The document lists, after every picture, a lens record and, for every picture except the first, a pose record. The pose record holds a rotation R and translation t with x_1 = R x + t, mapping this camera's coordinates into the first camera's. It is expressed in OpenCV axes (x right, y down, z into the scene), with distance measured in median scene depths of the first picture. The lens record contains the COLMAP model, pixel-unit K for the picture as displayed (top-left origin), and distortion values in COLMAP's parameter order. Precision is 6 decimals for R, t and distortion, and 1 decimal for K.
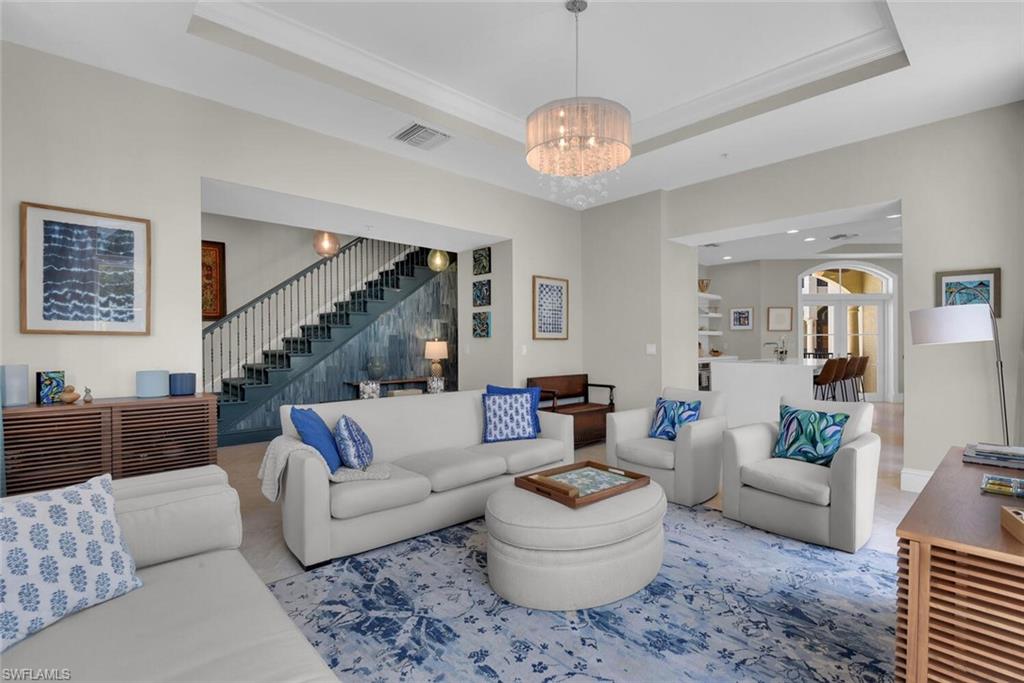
lens RADIAL K [[464.6, 0, 506.7], [0, 464.6, 341.8], [0, 0, 1]] dist [0.018785, -0.029750]
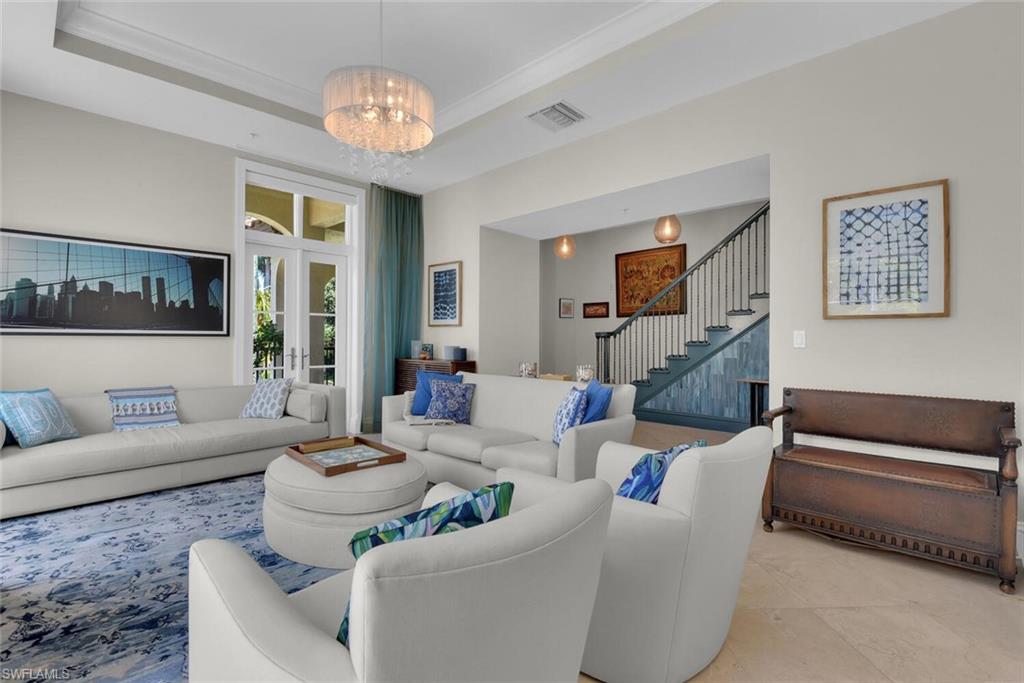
lens RADIAL K [[473.1, 0, 512.7], [0, 473.1, 337.2], [0, 0, 1]] dist [-0.001214, -0.010961]
pose [[0.069458, -0.003197, -0.997580, 1.009885], [-0.002166, 0.999992, -0.003356, 0.032472], [0.997583, 0.002394, 0.069451, 1.055042]]
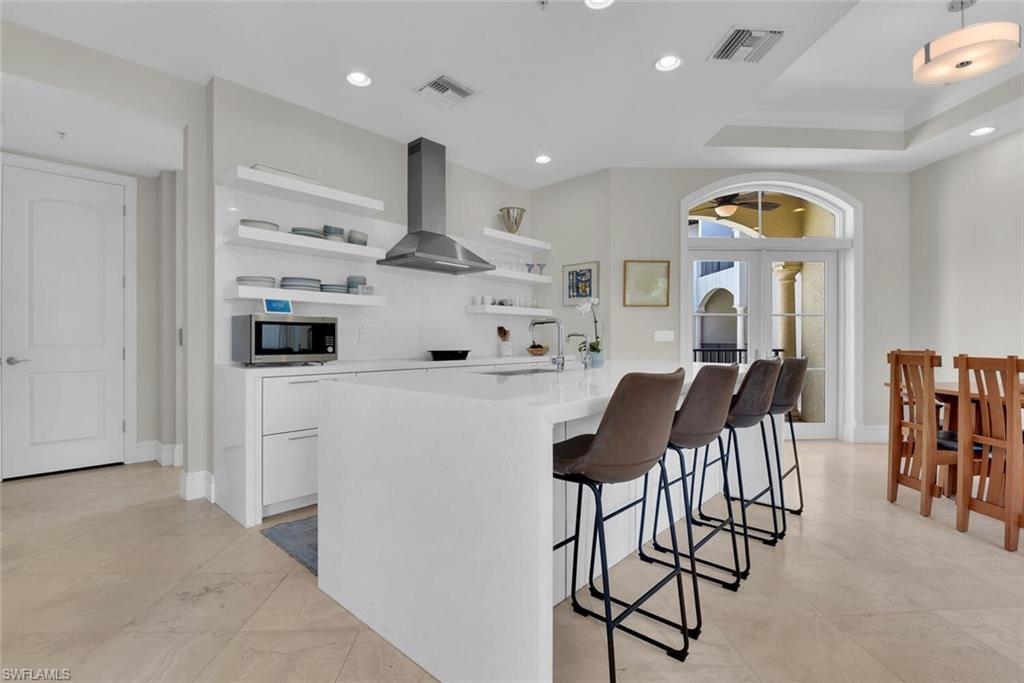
lens RADIAL K [[477.3, 0, 510.3], [0, 477.3, 344.0], [0, 0, 1]] dist [0.000556, 0.000356]
pose [[0.995465, 0.001557, 0.095113, 1.132110], [-0.002069, 0.999984, 0.005285, 0.046078], [-0.095104, -0.005457, 0.995452, 1.432242]]
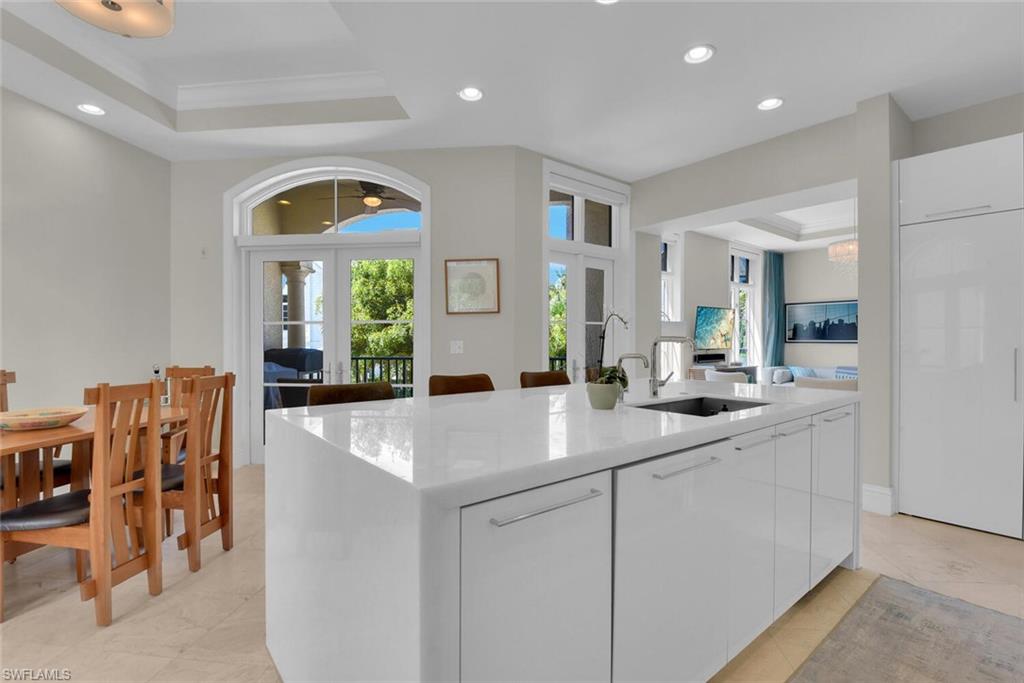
lens RADIAL K [[473.1, 0, 512.7], [0, 473.1, 337.2], [0, 0, 1]] dist [-0.001214, -0.010961]
pose [[-0.998398, 0.001213, 0.056576, 1.466210], [0.000778, 0.999970, -0.007727, 0.011111], [-0.056583, -0.007670, -0.998368, 2.935799]]
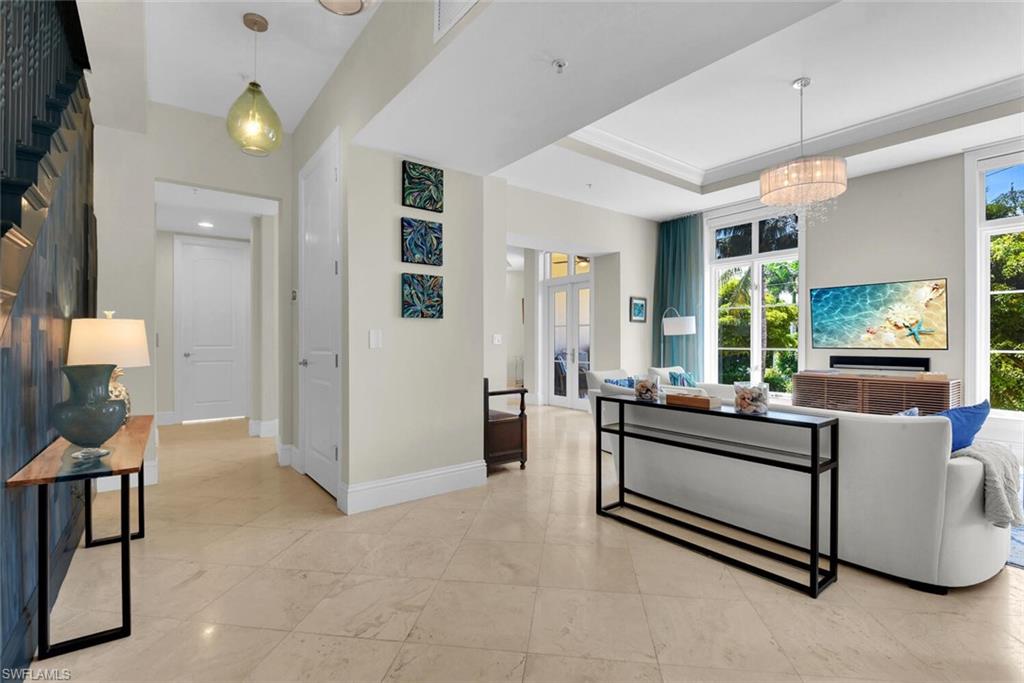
lens RADIAL K [[477.3, 0, 510.3], [0, 477.3, 344.0], [0, 0, 1]] dist [0.000556, 0.000356]
pose [[0.078251, -0.003866, 0.996926, -1.163021], [-0.002508, 0.999989, 0.004075, 0.037224], [-0.996931, -0.002819, 0.078240, 1.529510]]
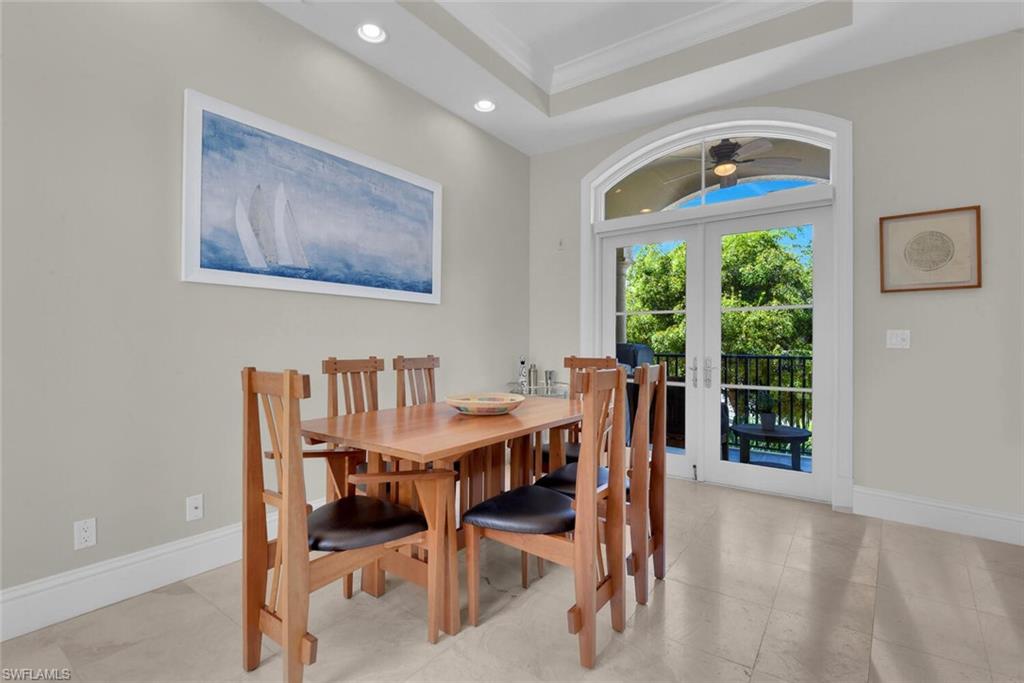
lens RADIAL K [[473.1, 0, 512.7], [0, 473.1, 337.2], [0, 0, 1]] dist [-0.001214, -0.010961]
pose [[-0.840000, 0.003149, 0.542577, 1.823830], [-0.003756, 0.999925, -0.011619, 0.038186], [-0.542573, -0.011798, -0.839926, 2.825884]]
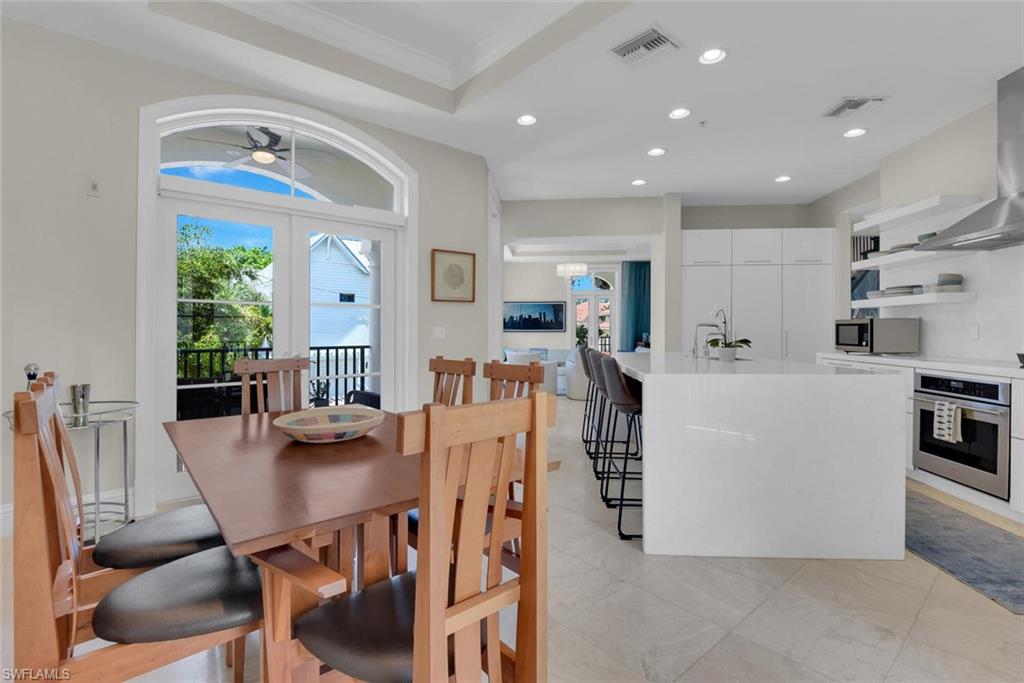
lens RADIAL K [[477.3, 0, 510.3], [0, 477.3, 344.0], [0, 0, 1]] dist [0.000556, 0.000356]
pose [[-0.729770, 0.023257, -0.683297, 2.482032], [0.010961, 0.999691, 0.022318, 0.032410], [0.683605, 0.008797, -0.729799, 2.803673]]
